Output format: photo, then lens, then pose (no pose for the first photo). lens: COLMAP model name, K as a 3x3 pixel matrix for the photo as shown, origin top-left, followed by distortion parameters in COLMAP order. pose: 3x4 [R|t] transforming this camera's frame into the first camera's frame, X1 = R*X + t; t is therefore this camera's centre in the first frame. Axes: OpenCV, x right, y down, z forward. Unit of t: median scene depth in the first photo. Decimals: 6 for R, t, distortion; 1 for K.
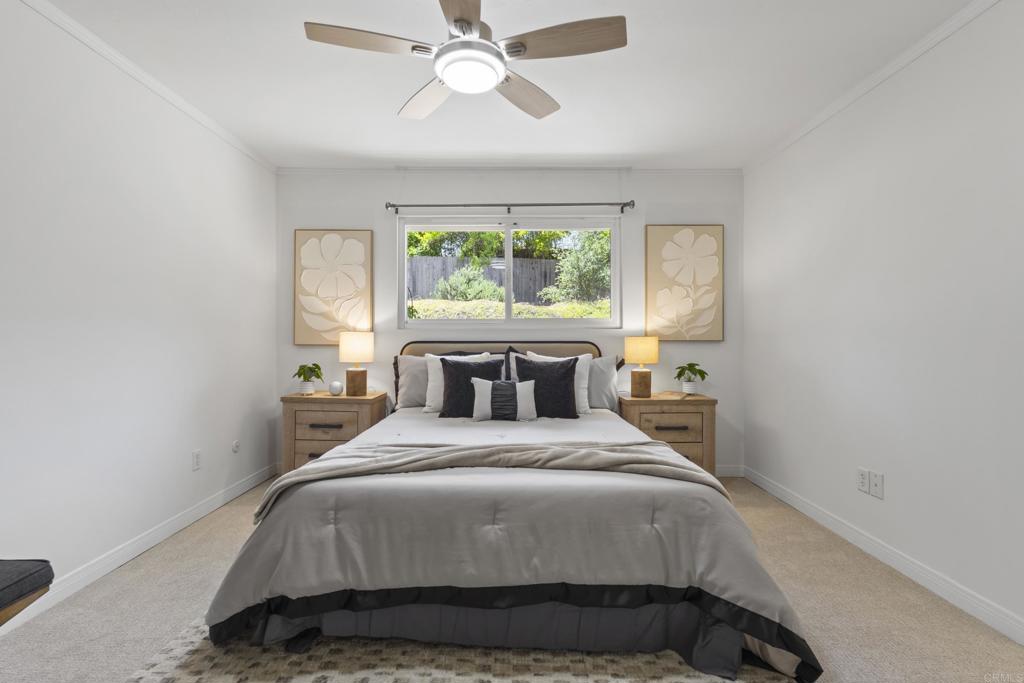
lens RADIAL K [[476.2, 0, 515.0], [0, 476.2, 334.1], [0, 0, 1]] dist [-0.000248, 0.000377]
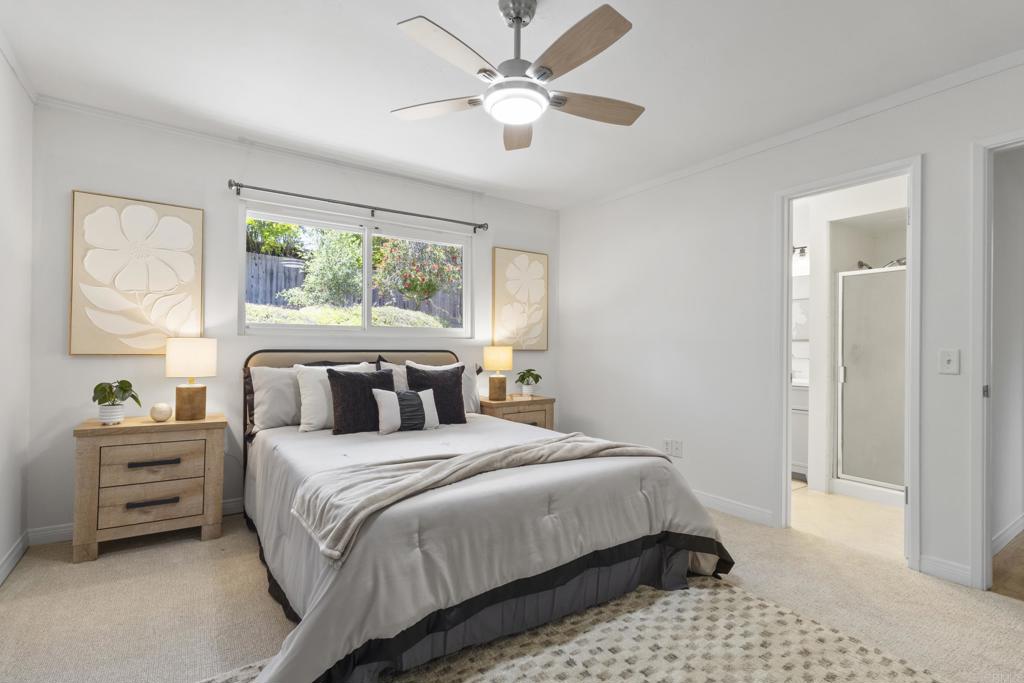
lens RADIAL K [[481.5, 0, 510.6], [0, 481.5, 336.6], [0, 0, 1]] dist [-0.000734, 0.000325]
pose [[0.817480, 0.017639, 0.575686, -0.369294], [-0.012584, 0.999839, -0.012766, -0.003641], [-0.575819, 0.003191, 0.817571, 0.053712]]
